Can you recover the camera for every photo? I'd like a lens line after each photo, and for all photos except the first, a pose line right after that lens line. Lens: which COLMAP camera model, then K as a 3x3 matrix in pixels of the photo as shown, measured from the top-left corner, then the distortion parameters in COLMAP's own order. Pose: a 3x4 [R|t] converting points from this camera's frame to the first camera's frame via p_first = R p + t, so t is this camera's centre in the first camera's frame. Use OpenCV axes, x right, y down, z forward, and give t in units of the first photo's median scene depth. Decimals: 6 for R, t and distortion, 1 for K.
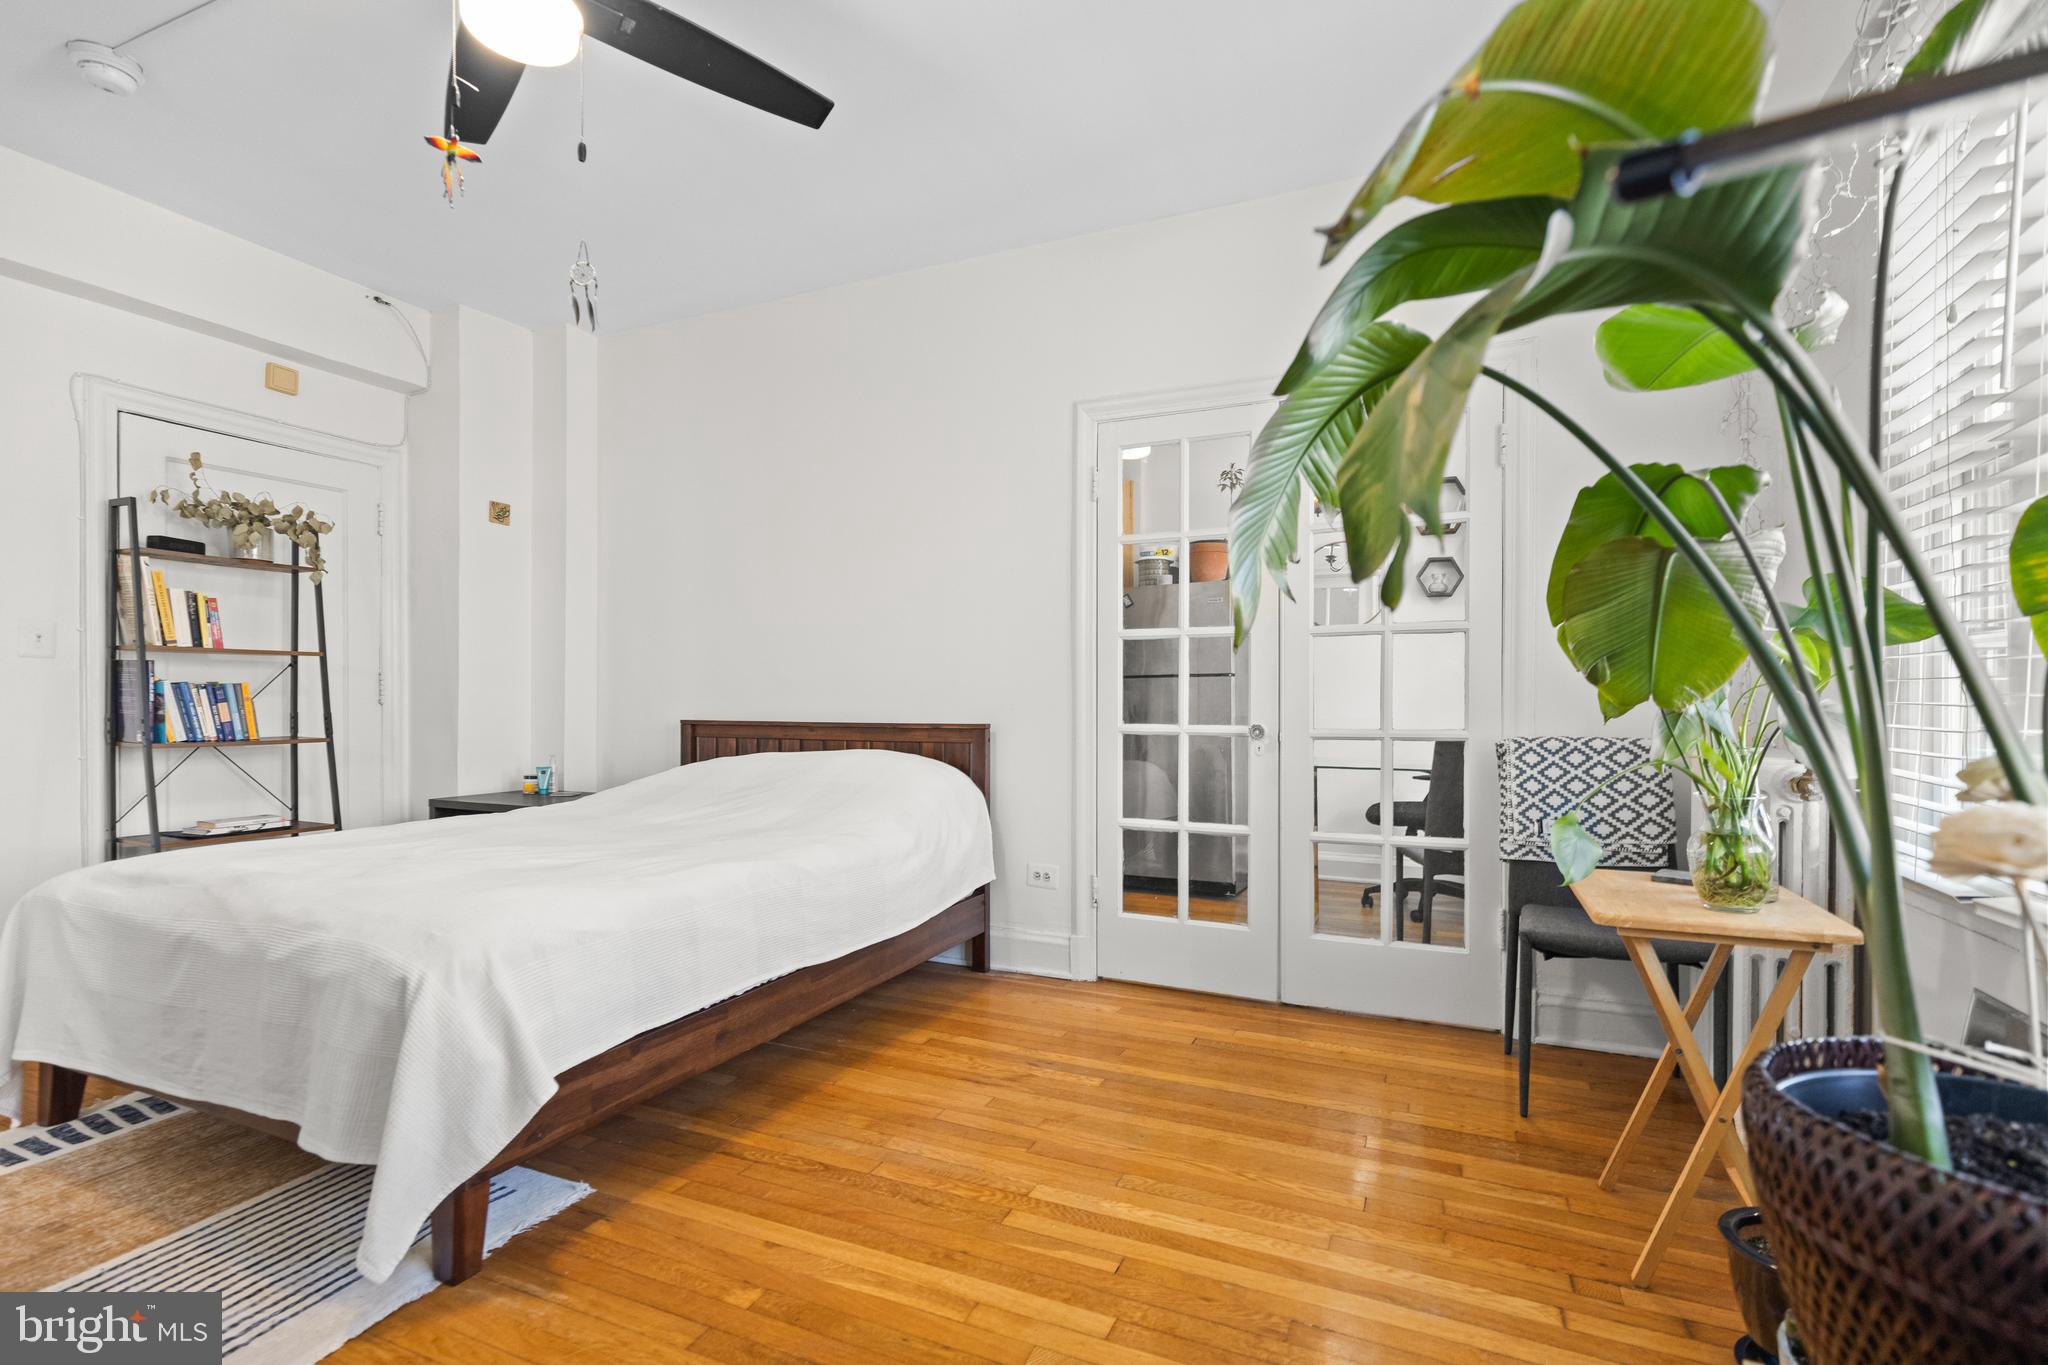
lens RADIAL K [[935.5, 0, 1055.3], [0, 935.5, 695.4], [0, 0, 1]] dist [0.004637, -0.001299]
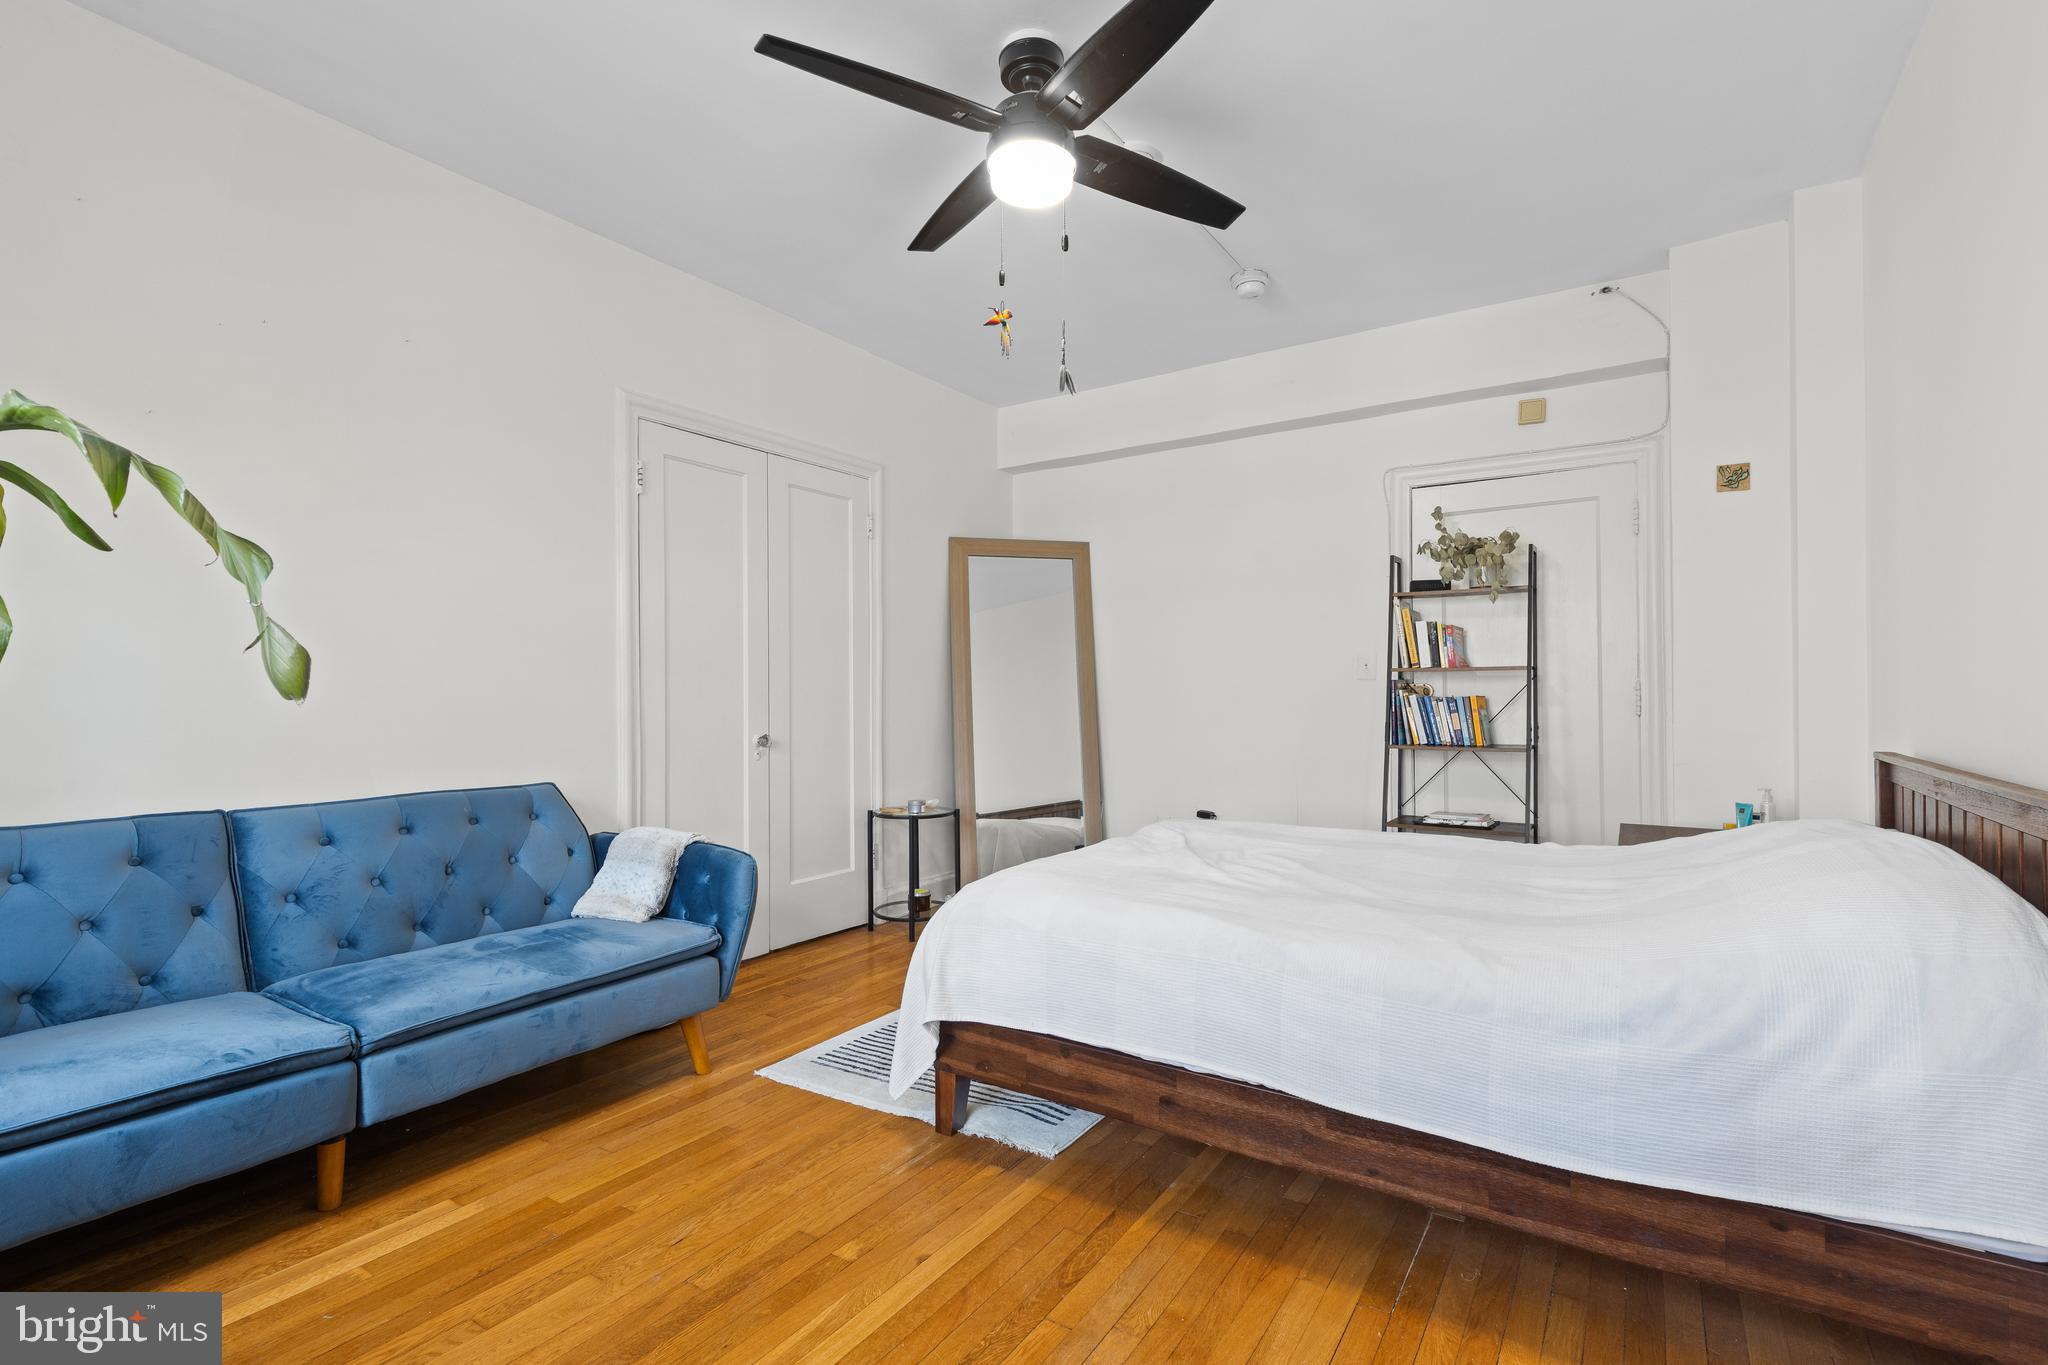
lens RADIAL K [[935.5, 0, 1022.7], [0, 935.5, 686.1], [0, 0, 1]] dist [0.004637, -0.001299]
pose [[-0.186761, -0.010922, -0.982345, 0.380354], [0.006697, 0.999901, -0.012391, -0.015966], [0.982383, -0.008892, -0.186669, 0.715240]]
